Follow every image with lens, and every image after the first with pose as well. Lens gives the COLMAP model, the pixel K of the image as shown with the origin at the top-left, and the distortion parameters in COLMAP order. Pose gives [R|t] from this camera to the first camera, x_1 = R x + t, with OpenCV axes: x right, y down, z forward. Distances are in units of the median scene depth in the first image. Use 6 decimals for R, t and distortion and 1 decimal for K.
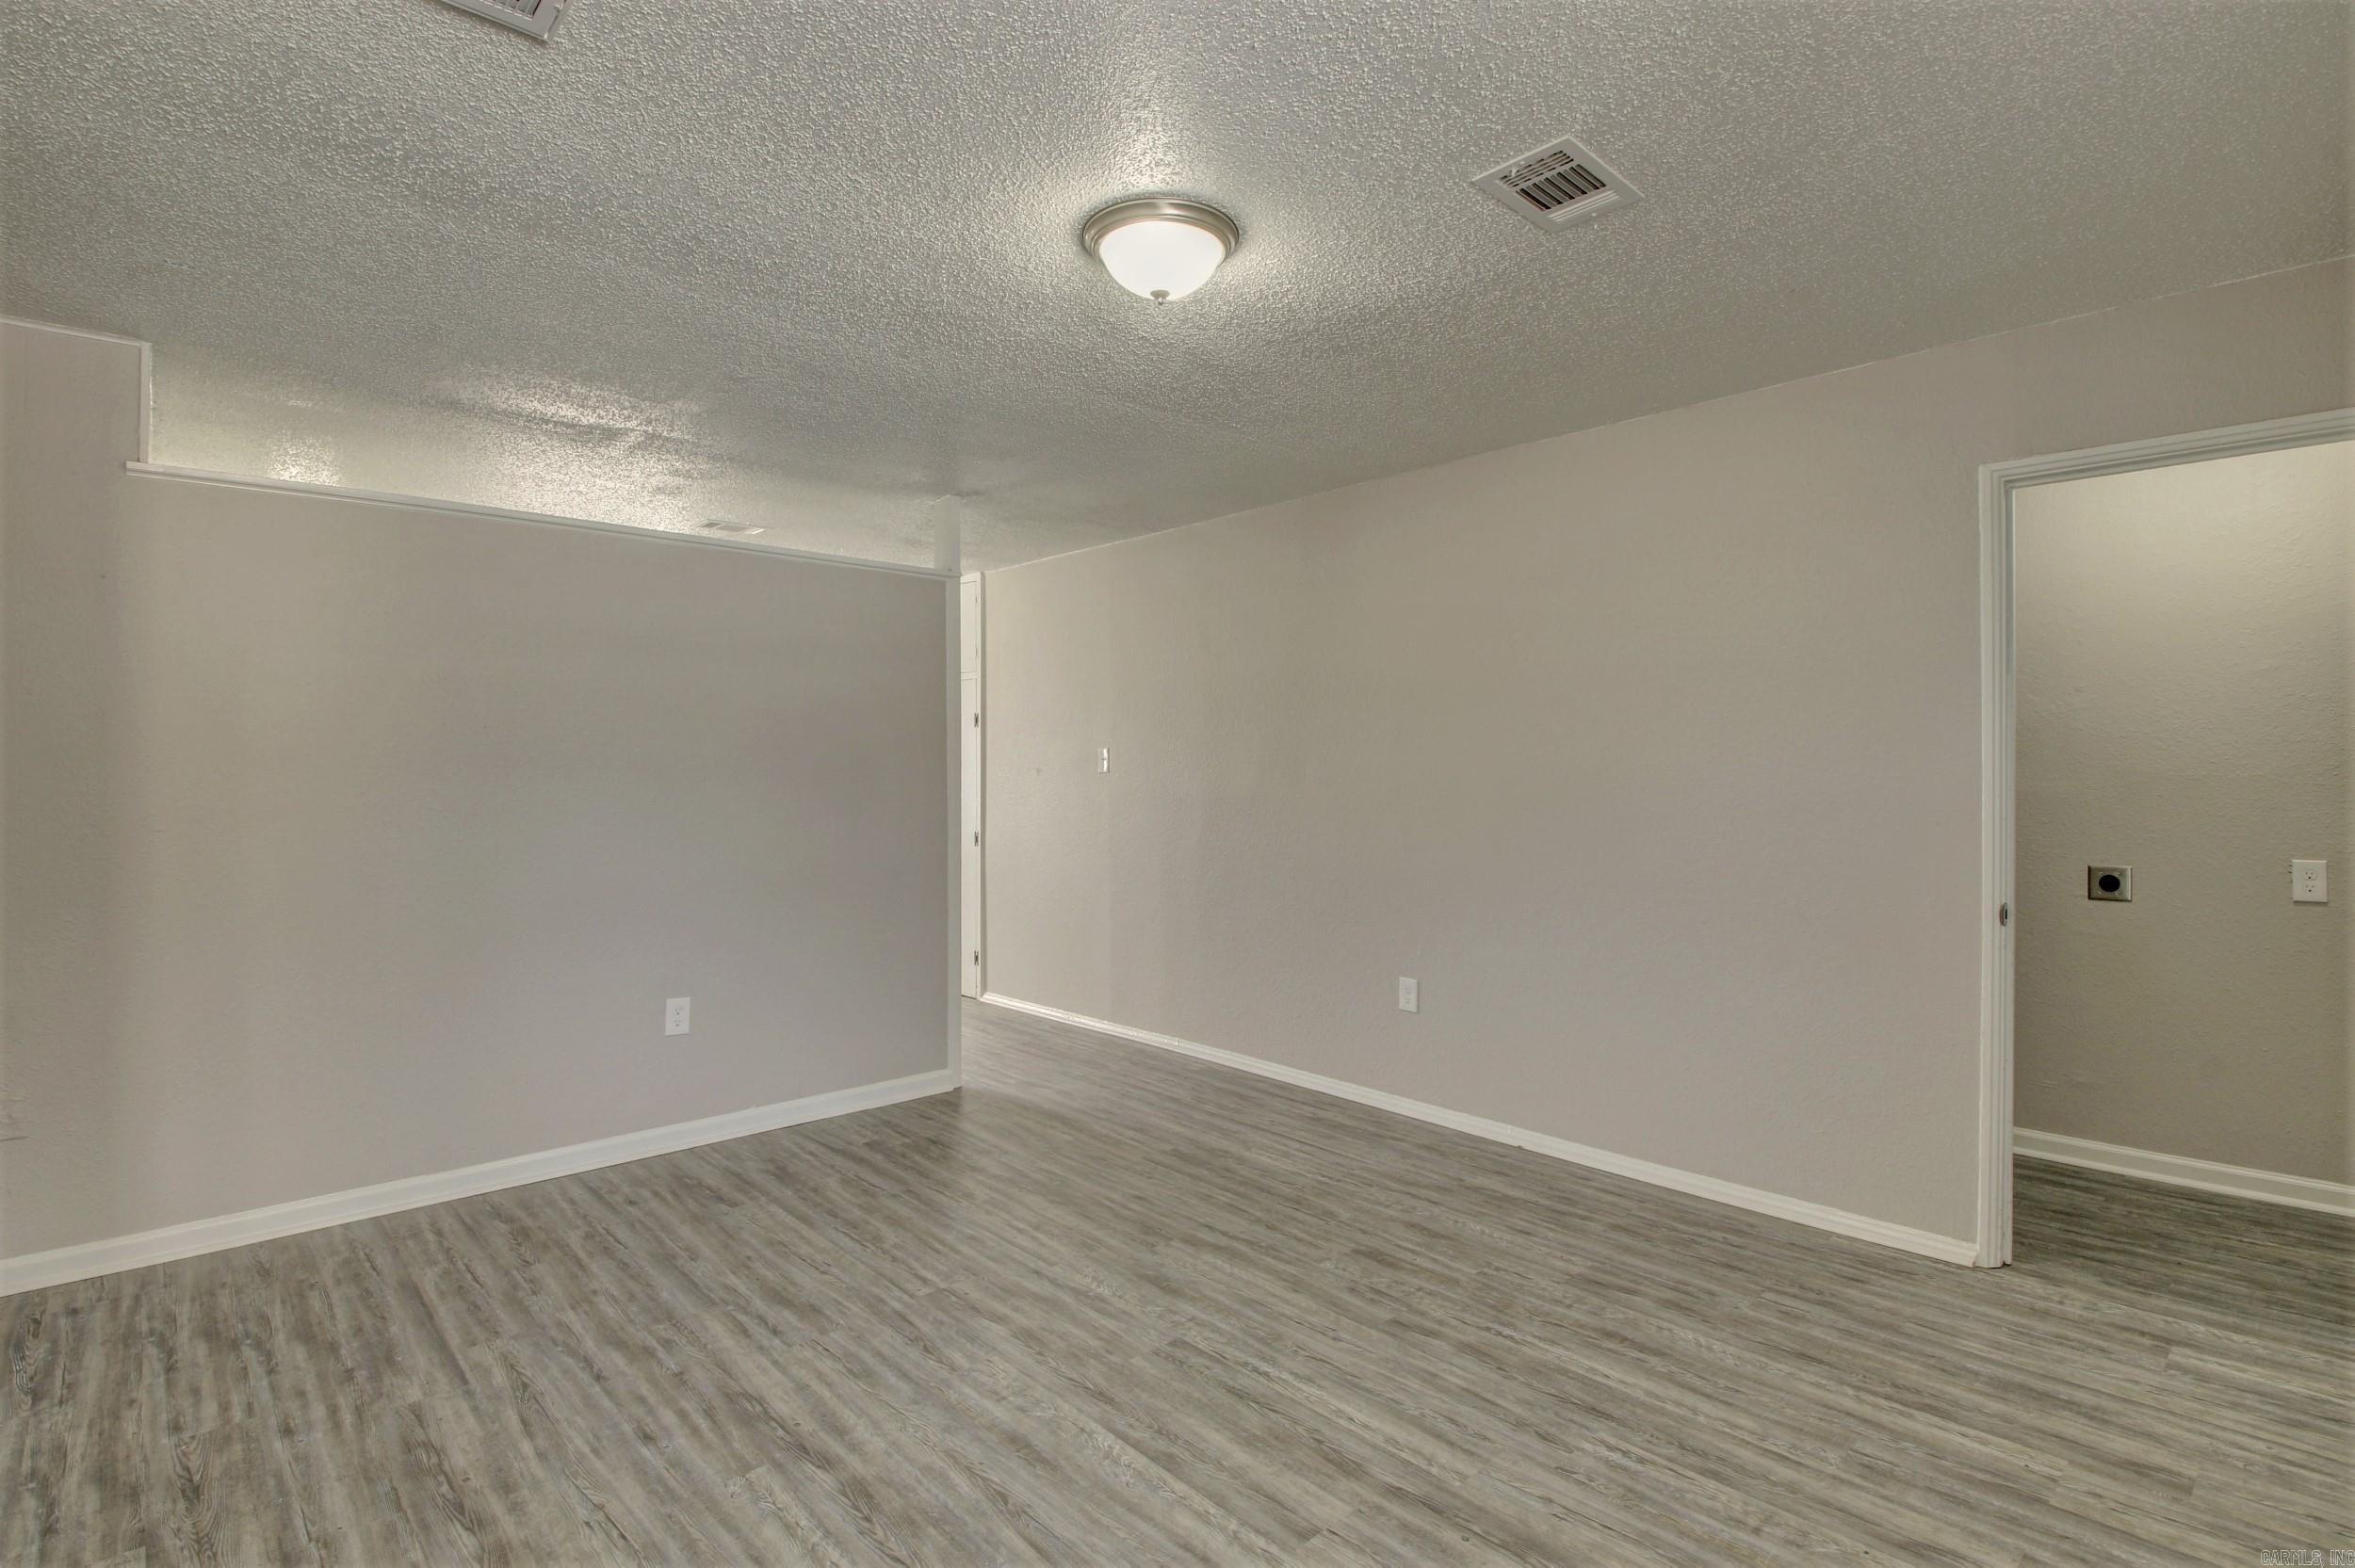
lens RADIAL K [[1133.4, 0, 1174.9], [0, 1133.4, 772.7], [0, 0, 1]] dist [0.025040, -0.031346]
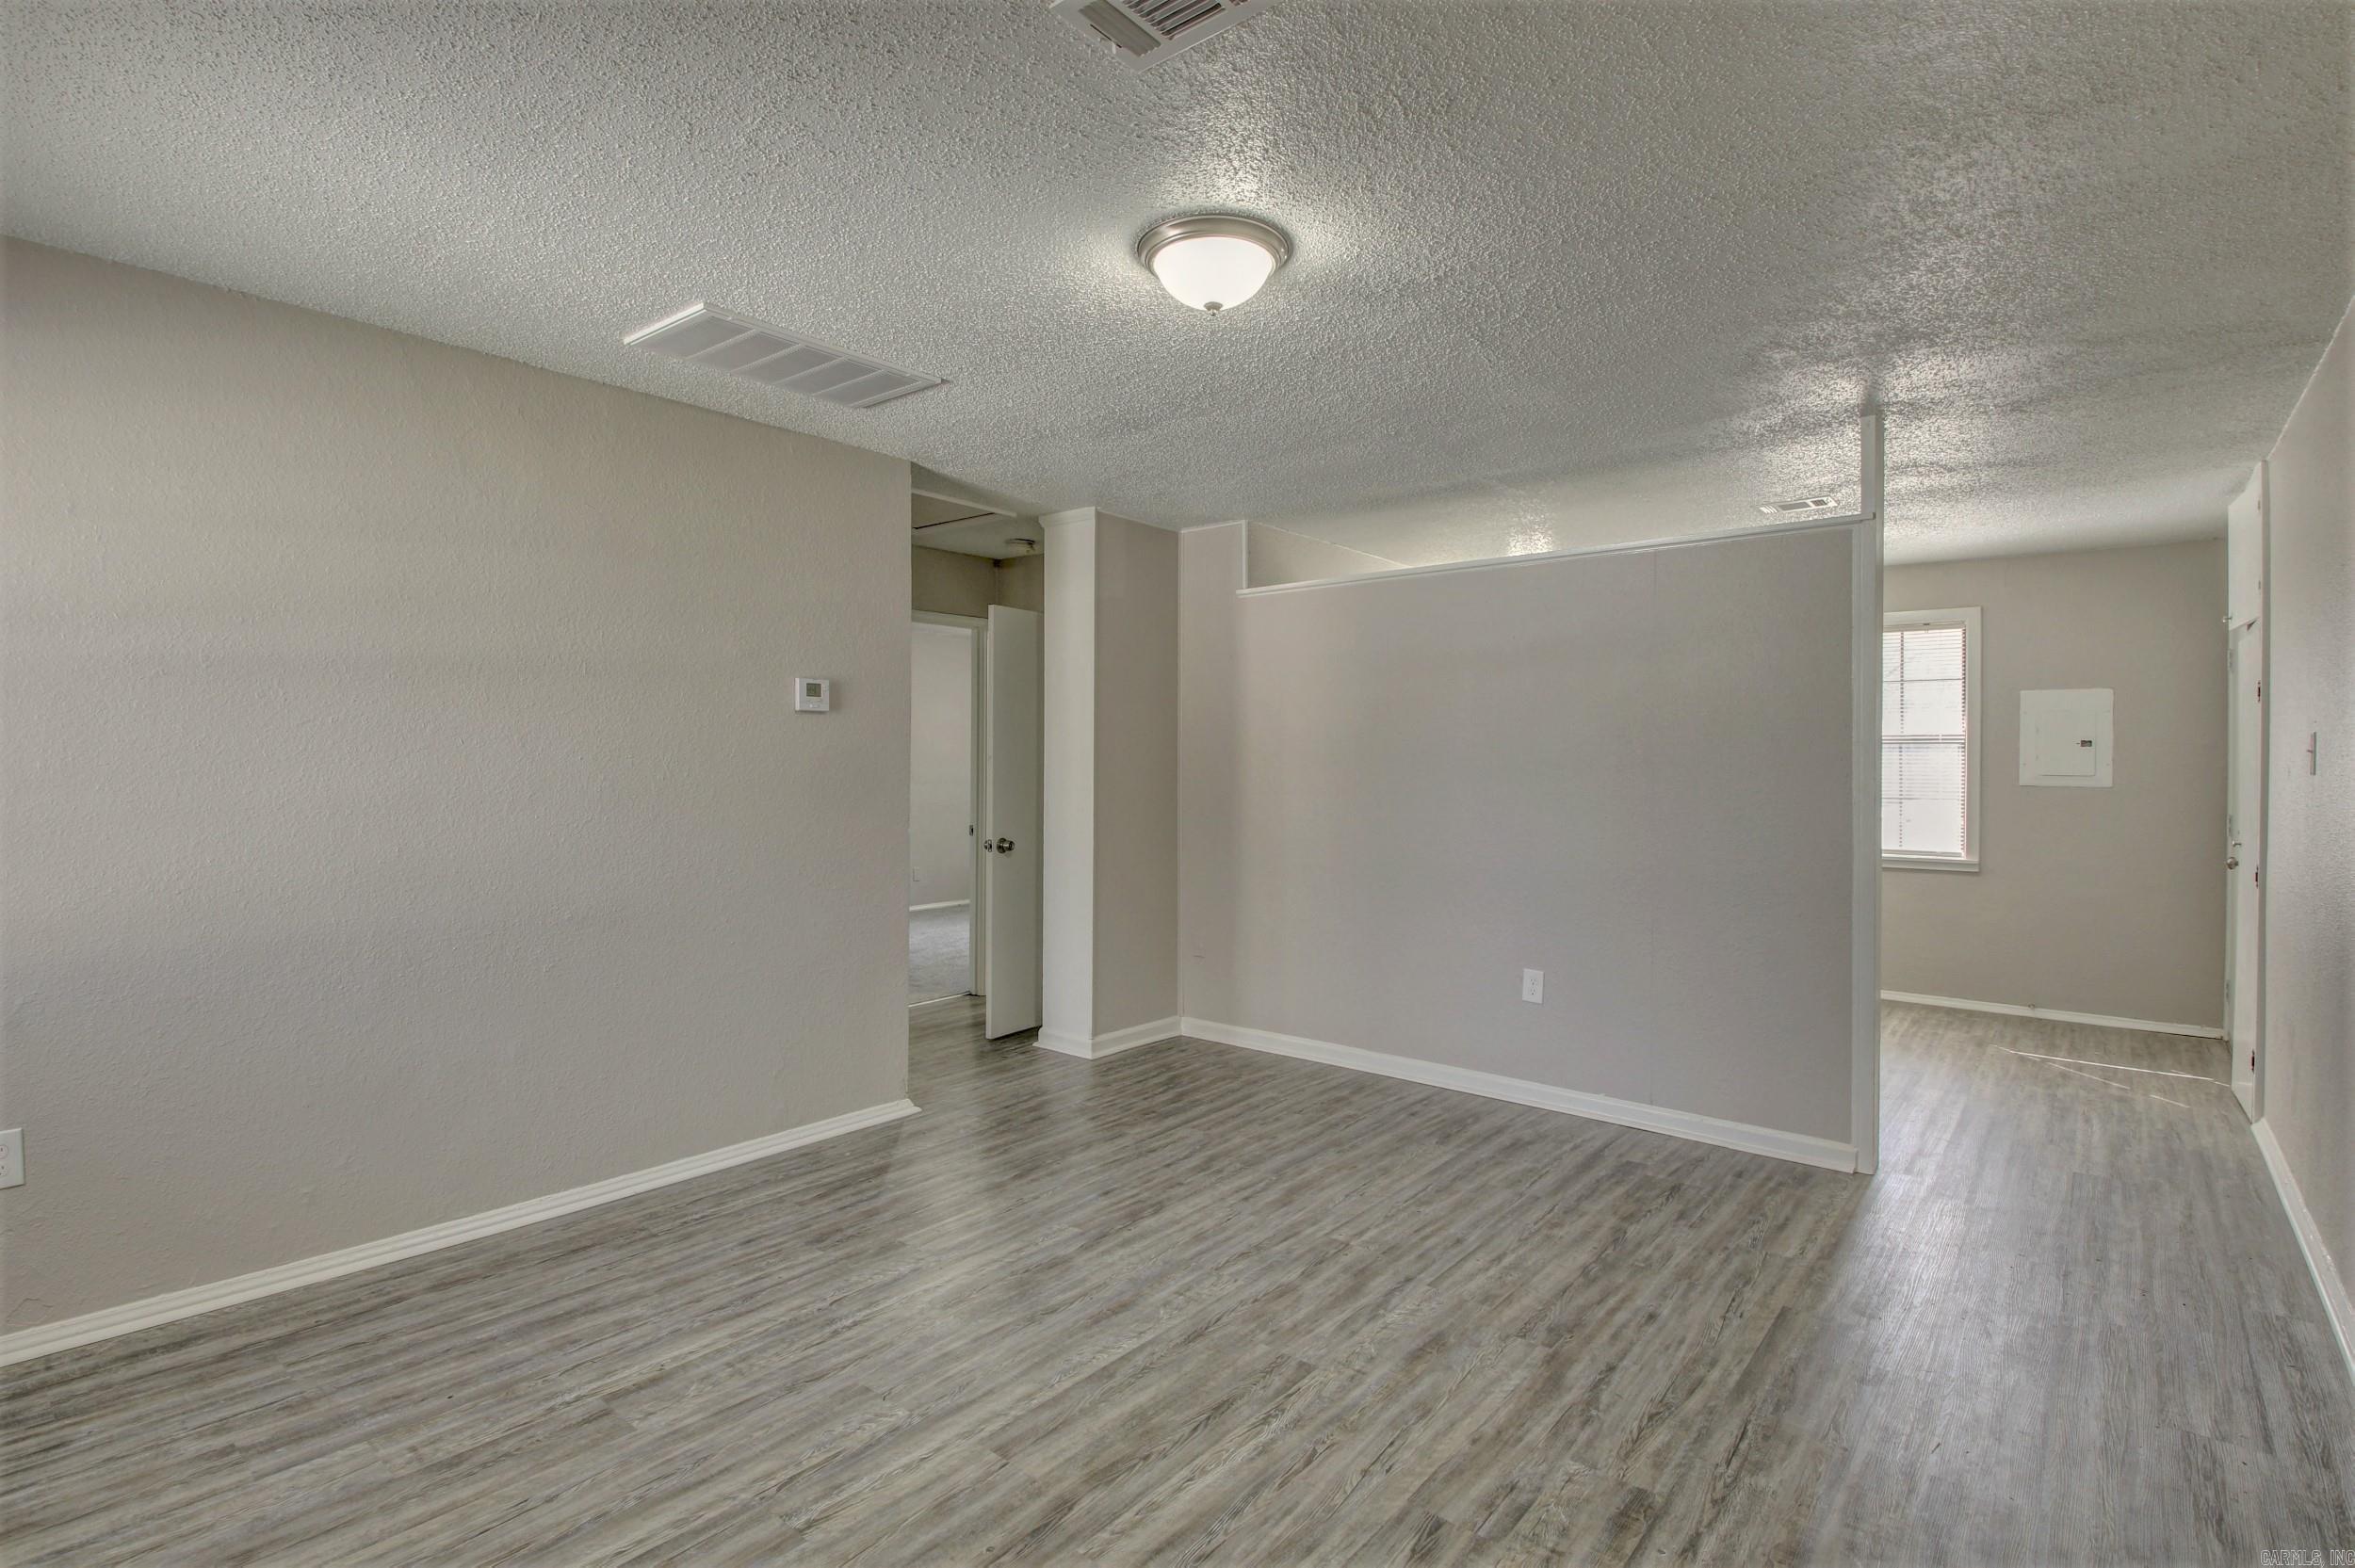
lens RADIAL K [[1123.6, 0, 1177.5], [0, 1123.6, 784.0], [0, 0, 1]] dist [-0.000819, -0.000676]
pose [[0.131686, 0.020446, -0.991081, 0.844651], [-0.009994, 0.999764, 0.019298, -0.001933], [0.991241, 0.007364, 0.131859, 0.713715]]
